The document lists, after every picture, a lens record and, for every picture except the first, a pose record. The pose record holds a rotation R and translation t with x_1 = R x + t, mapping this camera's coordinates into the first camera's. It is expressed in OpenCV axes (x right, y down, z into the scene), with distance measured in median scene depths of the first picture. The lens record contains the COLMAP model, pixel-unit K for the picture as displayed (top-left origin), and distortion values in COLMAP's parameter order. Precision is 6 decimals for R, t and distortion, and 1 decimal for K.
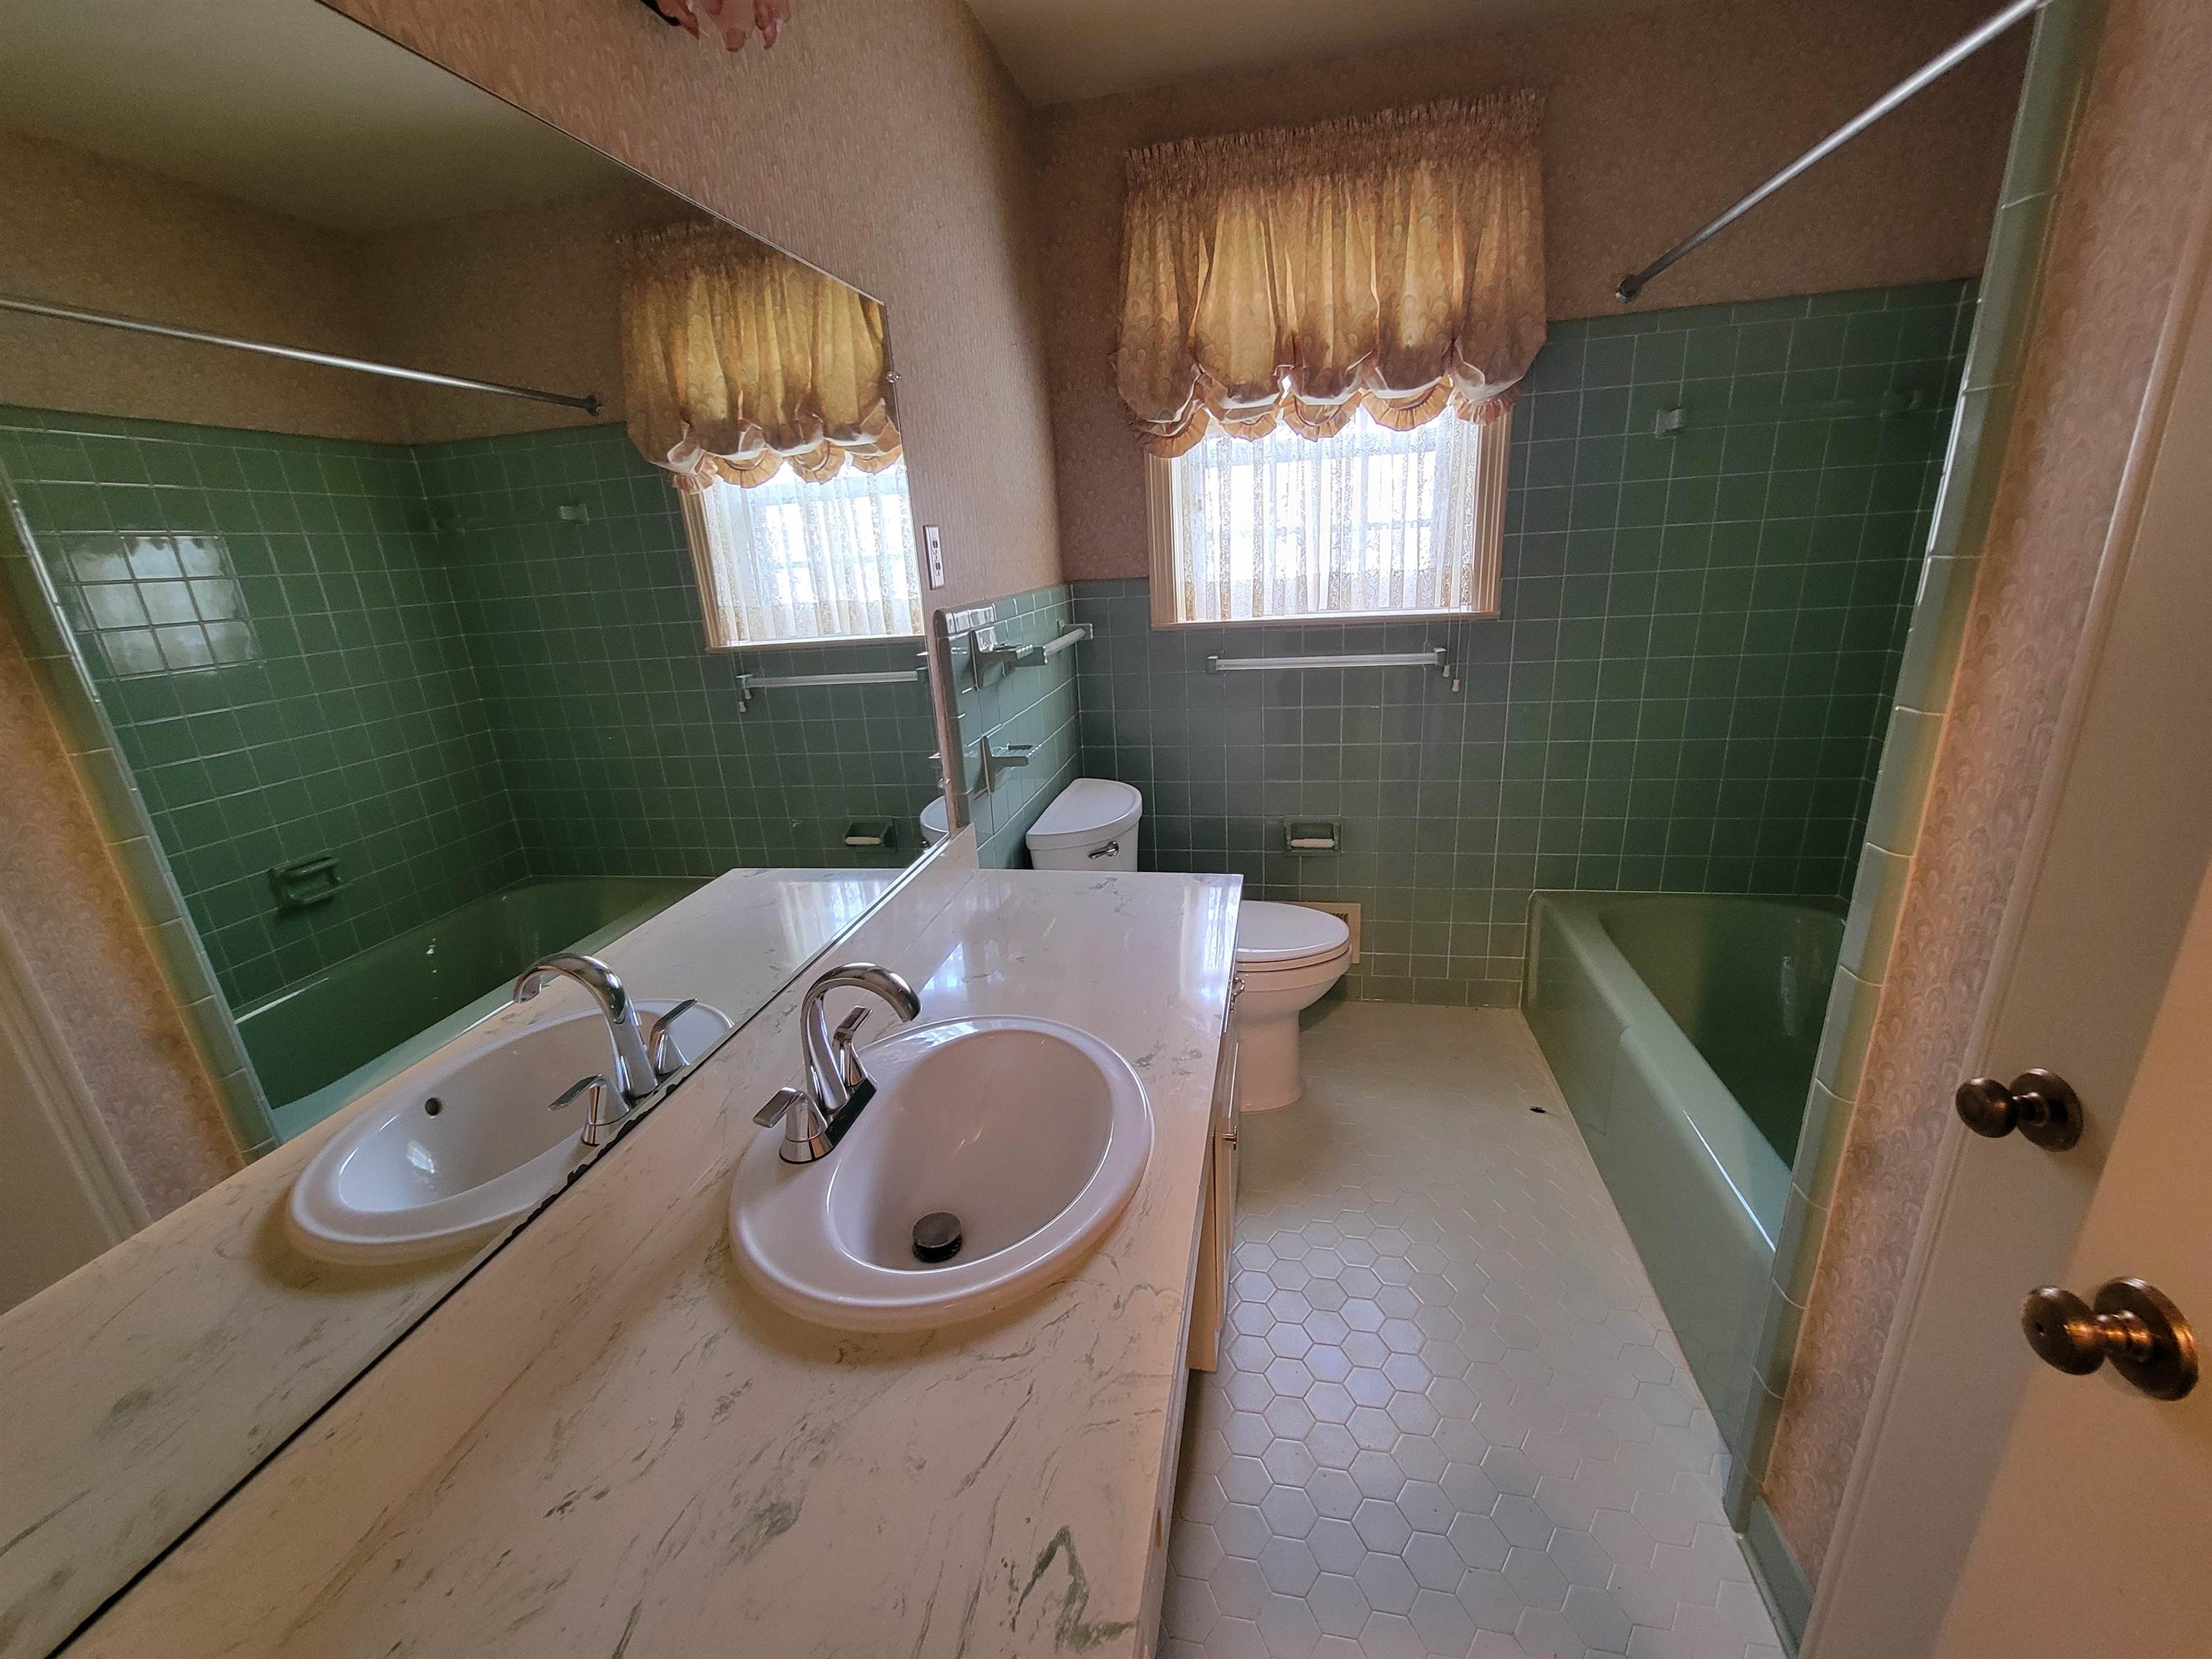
lens RADIAL K [[903.4, 0, 1101.4], [0, 903.4, 835.2], [0, 0, 1]] dist [0.000921, -0.000080]
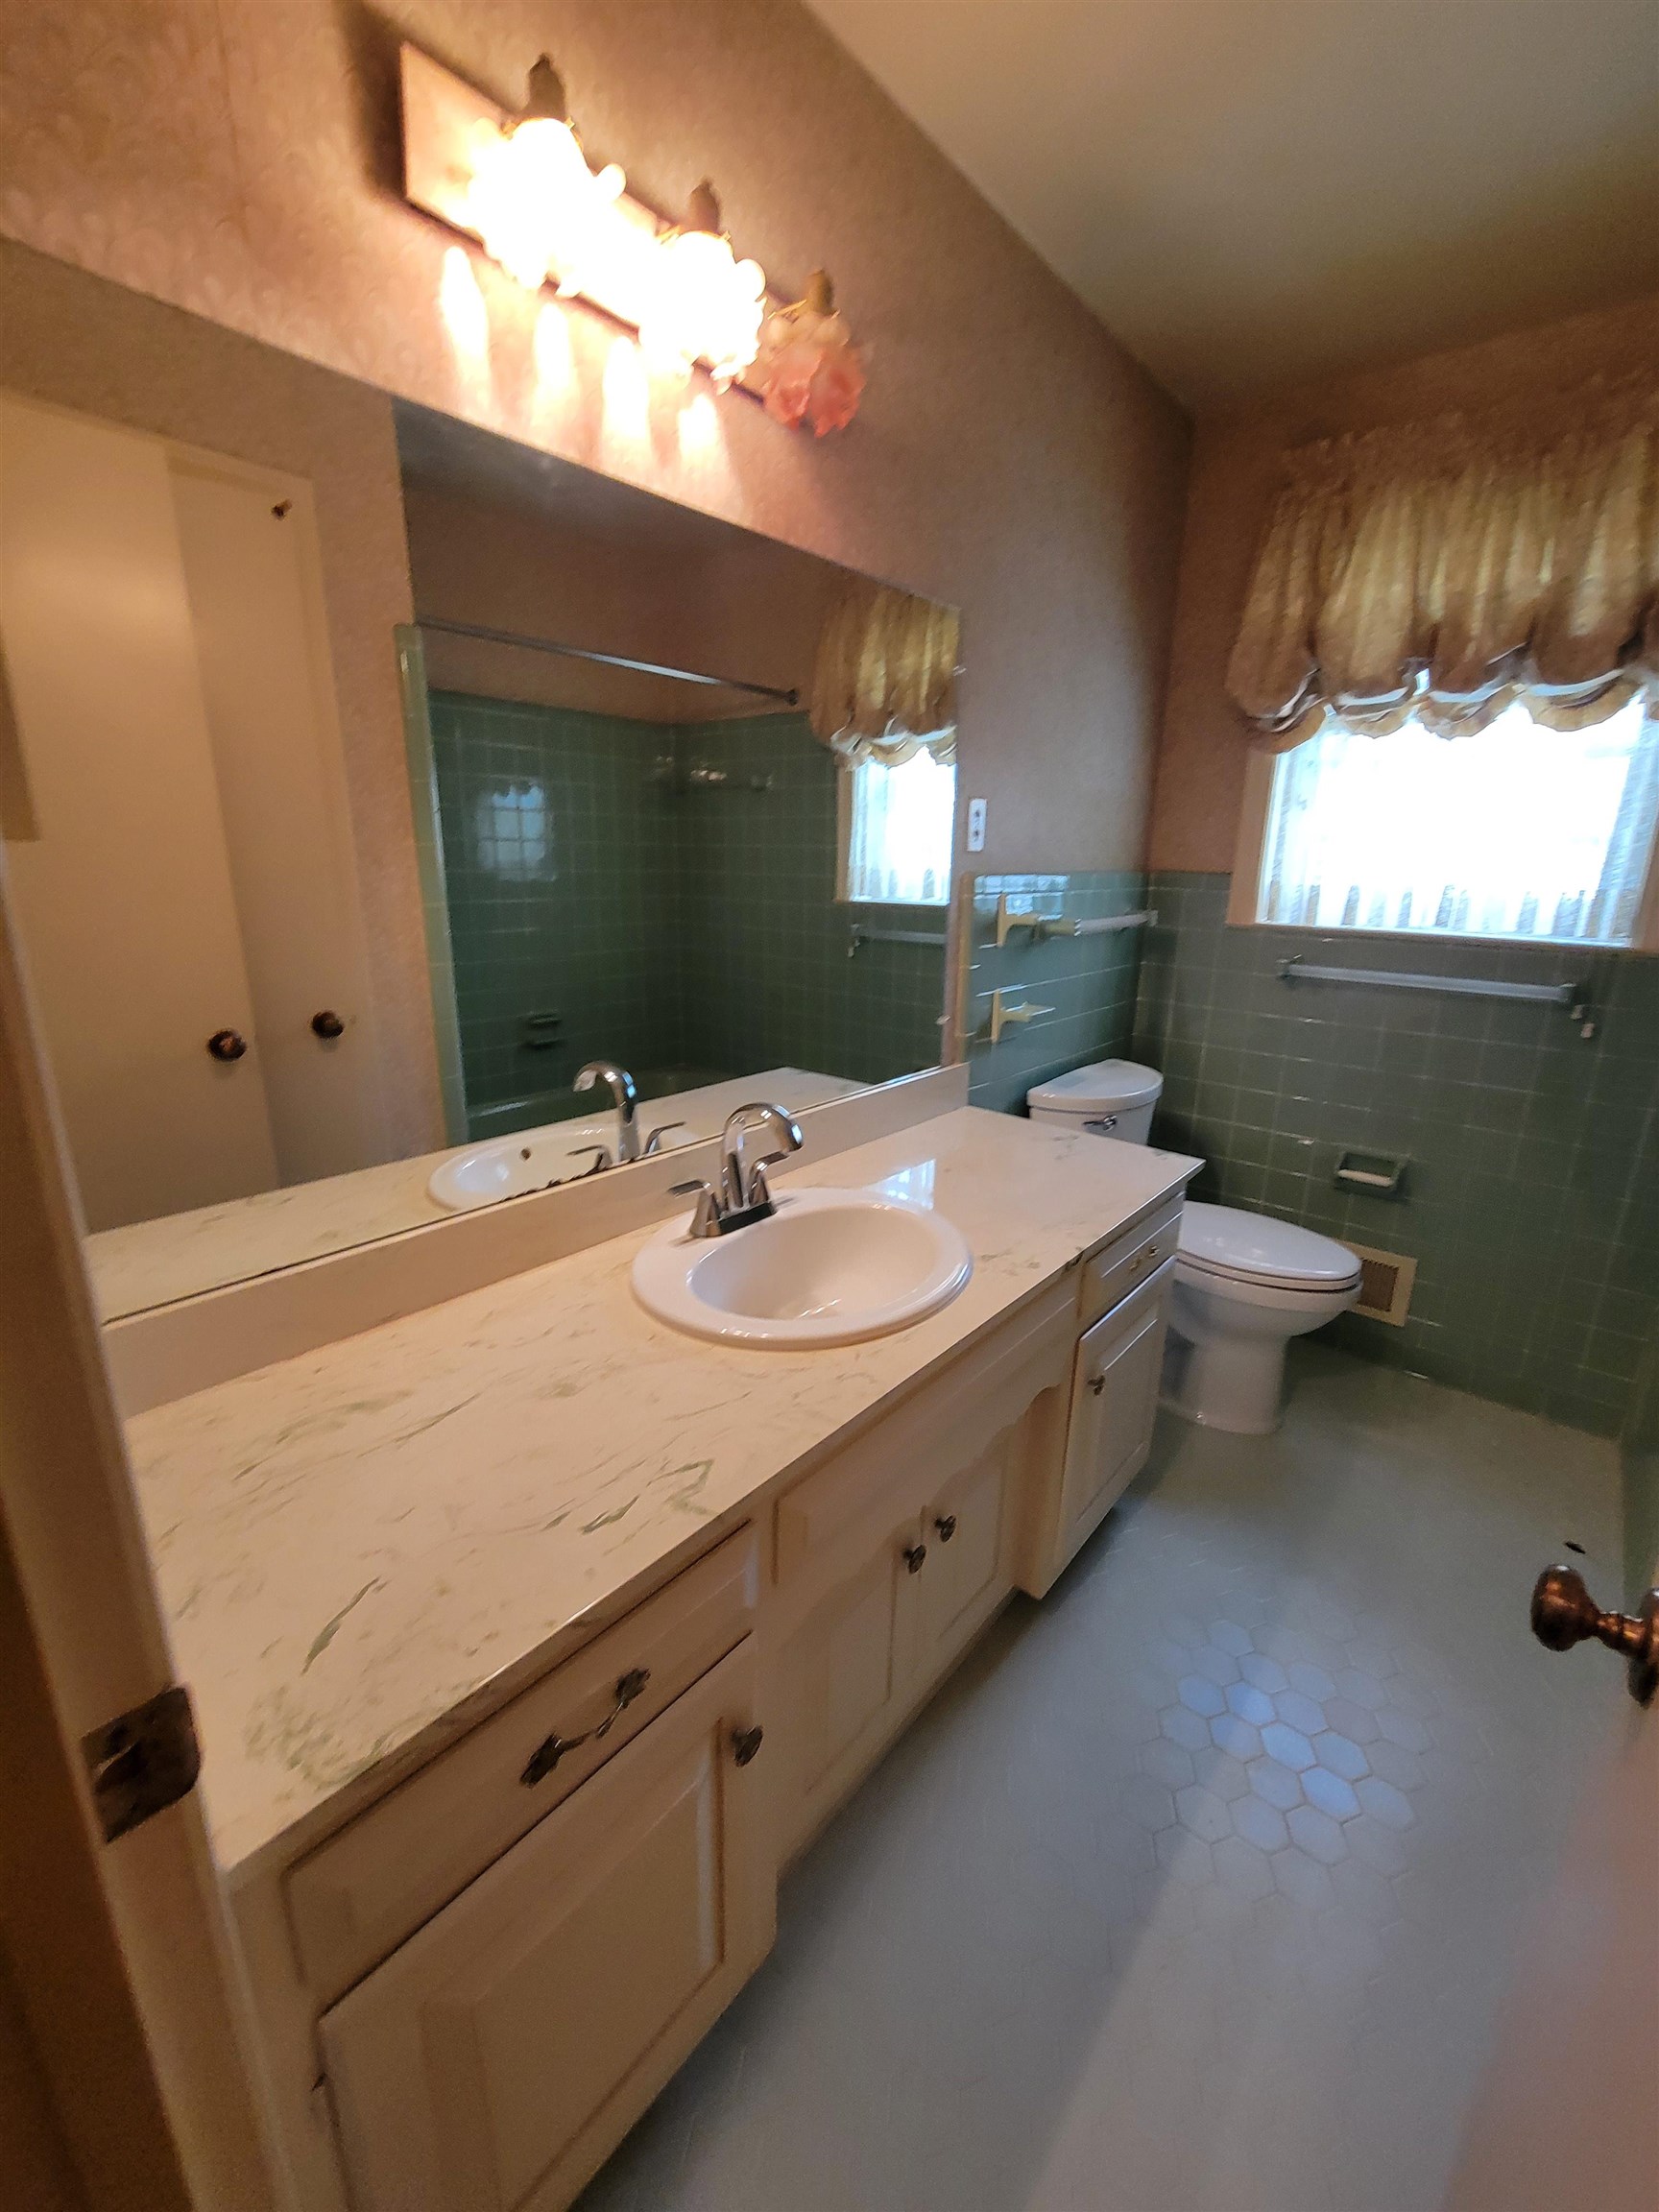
lens RADIAL K [[903.4, 0, 824.0], [0, 903.4, 1096.9], [0, 0, 1]] dist [0.000921, -0.000080]
pose [[0.873756, 0.203591, -0.441703, 0.162219], [-0.218978, 0.975590, 0.016501, 0.038324], [0.434281, 0.082305, 0.897009, -0.063702]]
